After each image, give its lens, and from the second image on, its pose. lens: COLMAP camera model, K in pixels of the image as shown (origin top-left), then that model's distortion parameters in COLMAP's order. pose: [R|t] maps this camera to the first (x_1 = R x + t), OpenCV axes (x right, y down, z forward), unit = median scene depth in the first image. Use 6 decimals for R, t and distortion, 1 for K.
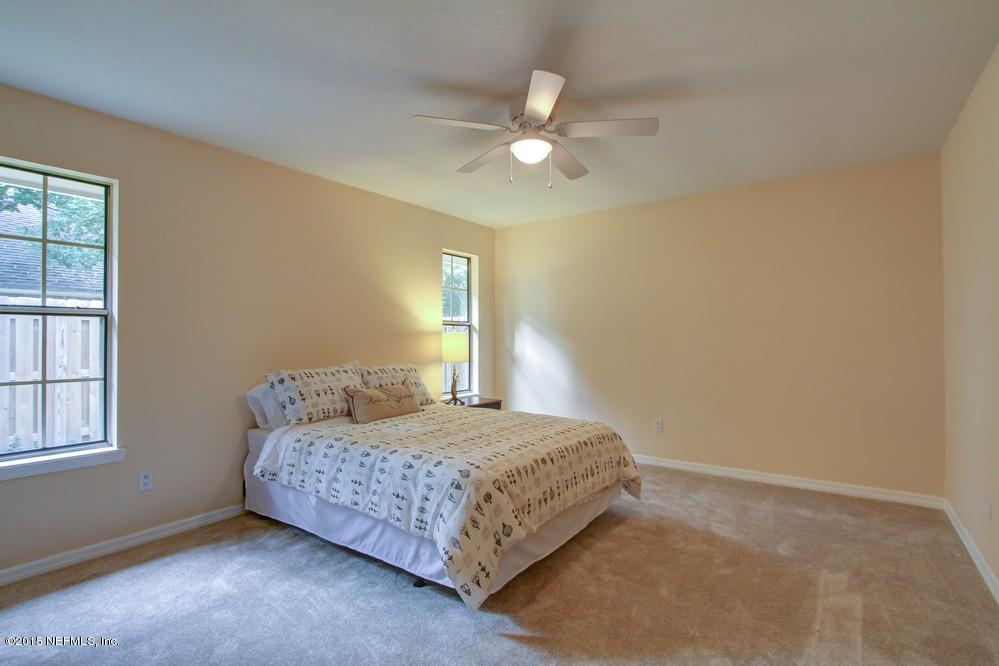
lens RADIAL K [[472.4, 0, 495.4], [0, 472.4, 332.3], [0, 0, 1]] dist [-0.020580, 0.000588]
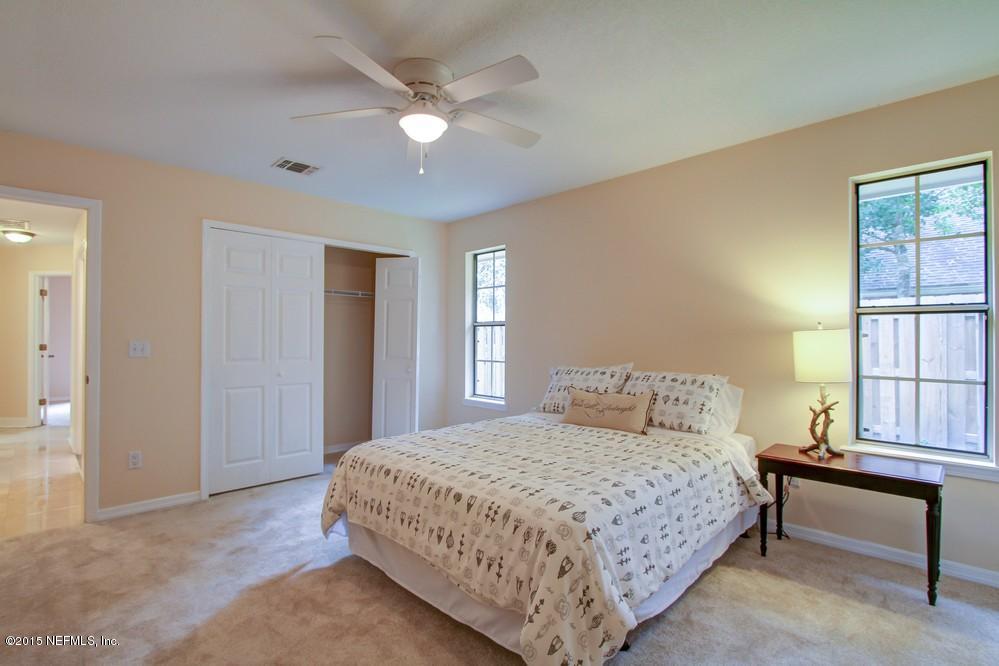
lens RADIAL K [[472.4, 0, 489.7], [0, 472.4, 329.2], [0, 0, 1]] dist [-0.020580, 0.000588]
pose [[-0.145806, -0.014330, -0.989209, 0.166609], [0.012447, 0.999789, -0.016318, 0.001310], [0.989235, -0.014692, -0.145597, 0.223391]]
